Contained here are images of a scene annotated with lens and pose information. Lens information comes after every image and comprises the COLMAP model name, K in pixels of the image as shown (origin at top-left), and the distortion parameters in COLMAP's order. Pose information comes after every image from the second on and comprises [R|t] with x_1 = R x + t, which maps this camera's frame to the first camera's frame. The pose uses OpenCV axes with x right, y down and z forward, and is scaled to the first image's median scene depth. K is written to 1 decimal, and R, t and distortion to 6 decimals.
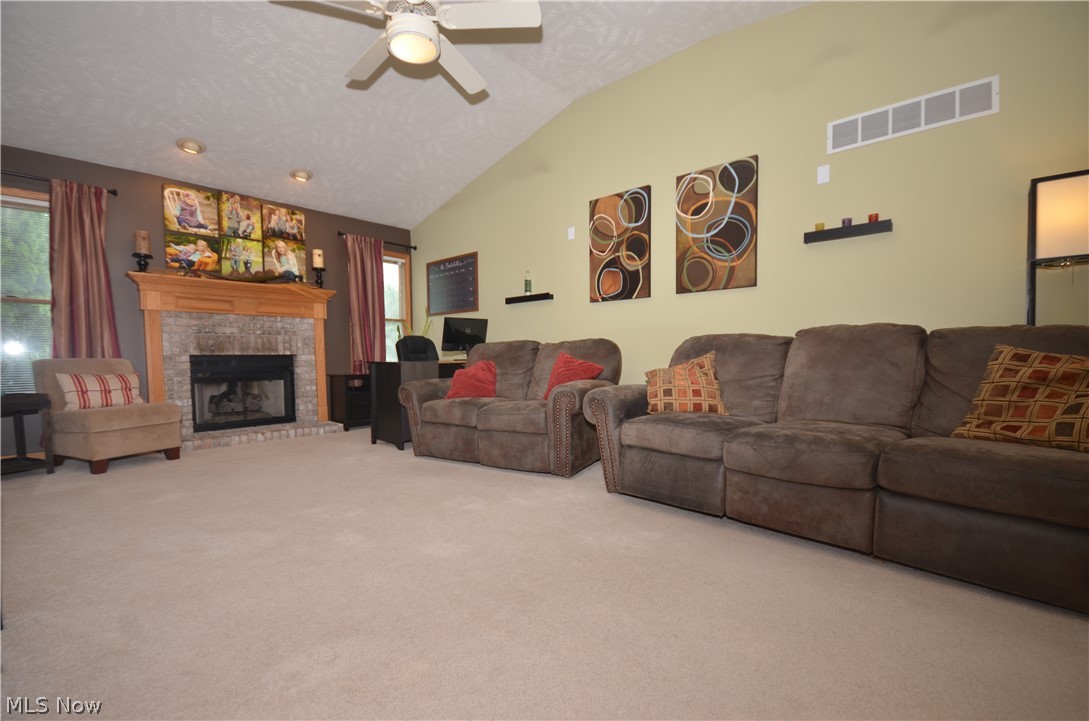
lens RADIAL K [[472.0, 0, 549.0], [0, 472.0, 379.8], [0, 0, 1]] dist [0.002052, -0.009012]
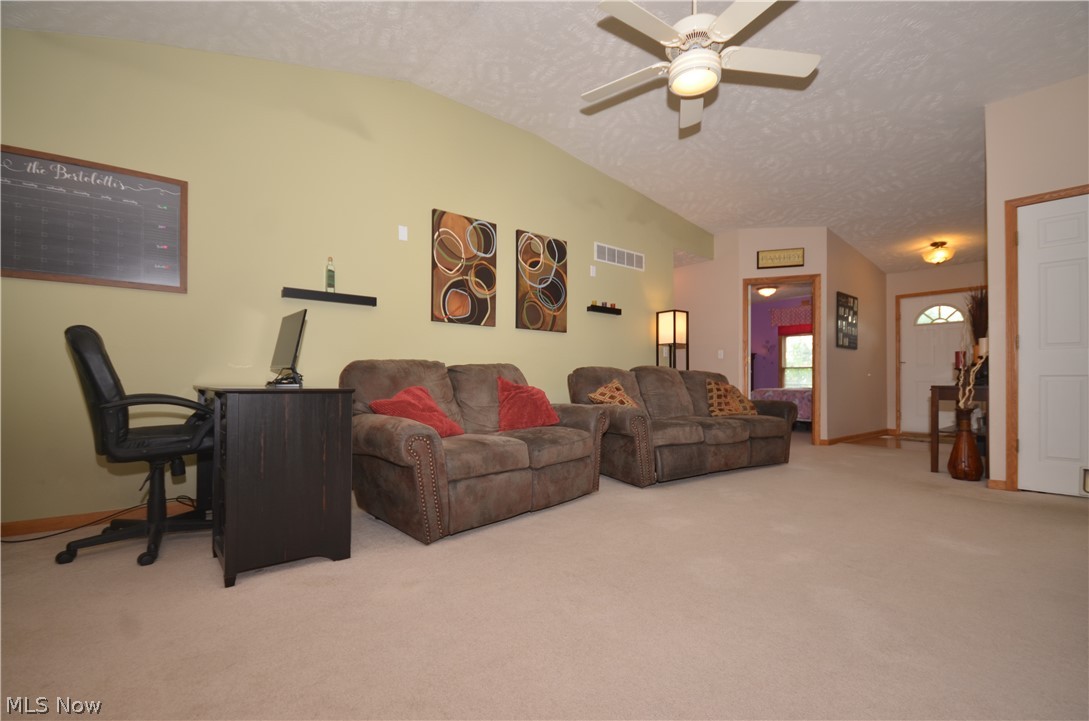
lens RADIAL K [[472.0, 0, 563.2], [0, 472.0, 368.2], [0, 0, 1]] dist [0.002052, -0.009012]
pose [[0.151760, 0.032878, 0.987870, -0.817221], [0.042012, 0.998329, -0.039680, -0.032645], [-0.987524, 0.047524, 0.150125, 0.692688]]
